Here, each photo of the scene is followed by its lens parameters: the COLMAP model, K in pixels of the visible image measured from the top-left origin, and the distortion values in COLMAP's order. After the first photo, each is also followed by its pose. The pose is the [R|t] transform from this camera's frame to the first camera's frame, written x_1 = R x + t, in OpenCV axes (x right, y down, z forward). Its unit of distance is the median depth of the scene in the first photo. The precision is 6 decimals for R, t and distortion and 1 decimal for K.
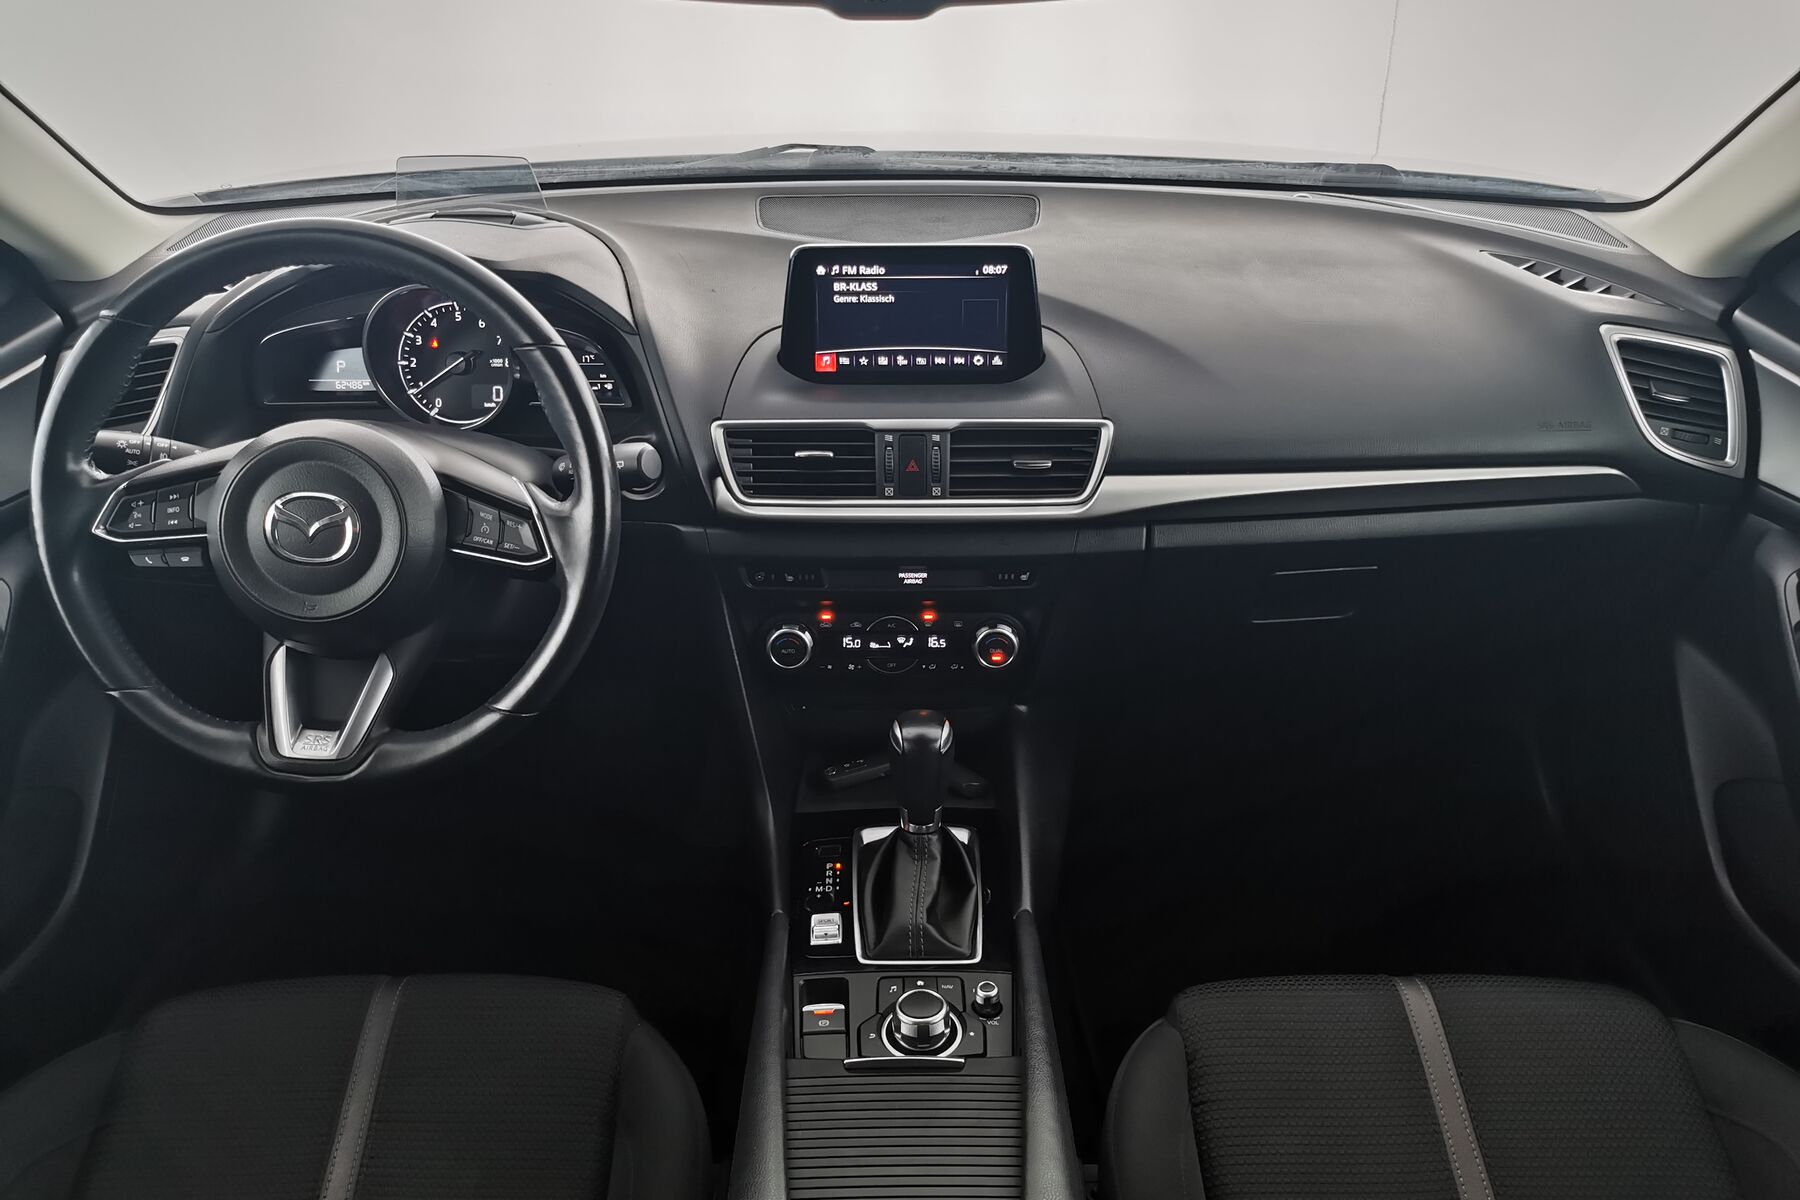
lens RADIAL K [[1422.6, 0, 900.0], [0, 1422.6, 600.0], [0, 0, 1]] dist [0.024996, -0.011052]
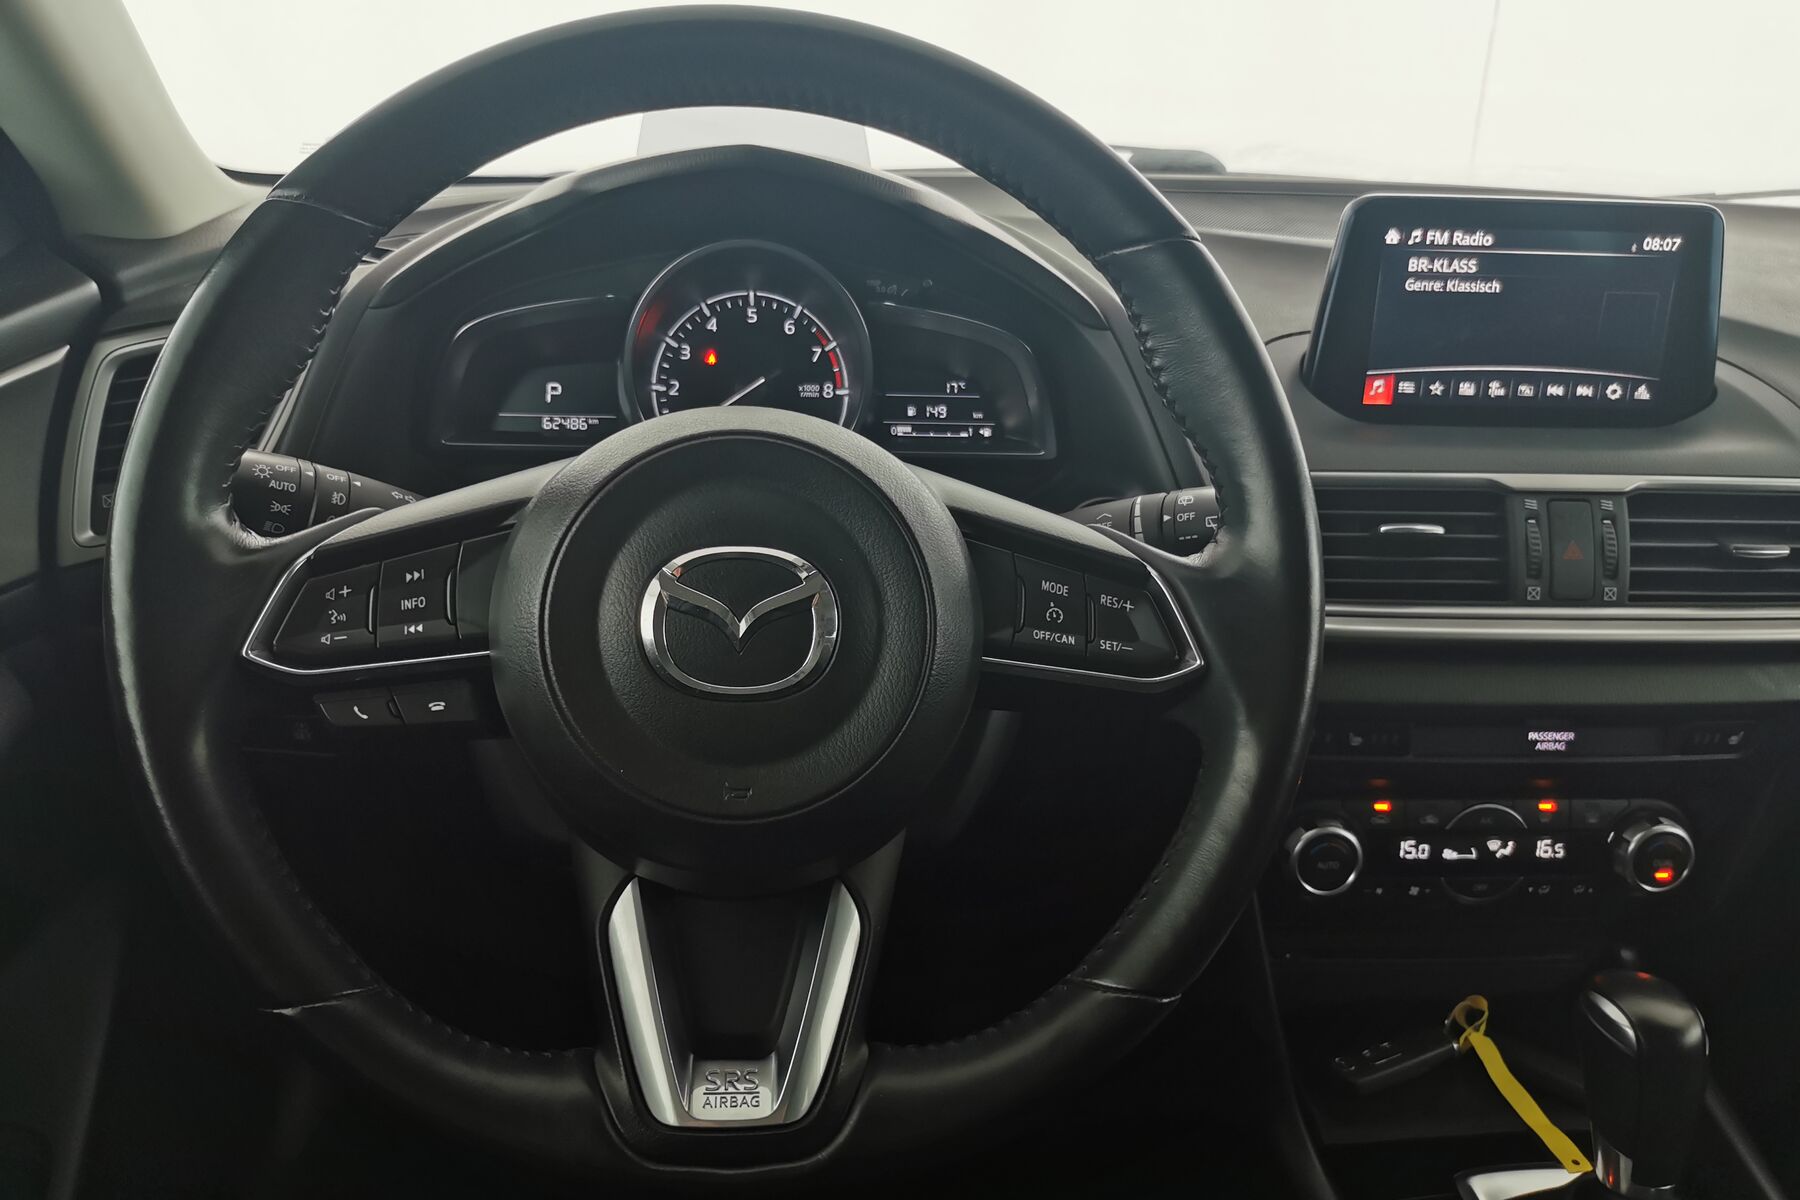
lens RADIAL K [[1445.7, 0, 900.0], [0, 1445.7, 600.0], [0, 0, 1]] dist [0.013834, -0.008044]
pose [[0.996427, 0.008688, 0.084009, -0.315815], [0.002001, 0.991988, -0.126318, 0.002178], [-0.084433, 0.126035, 0.988426, 0.417536]]
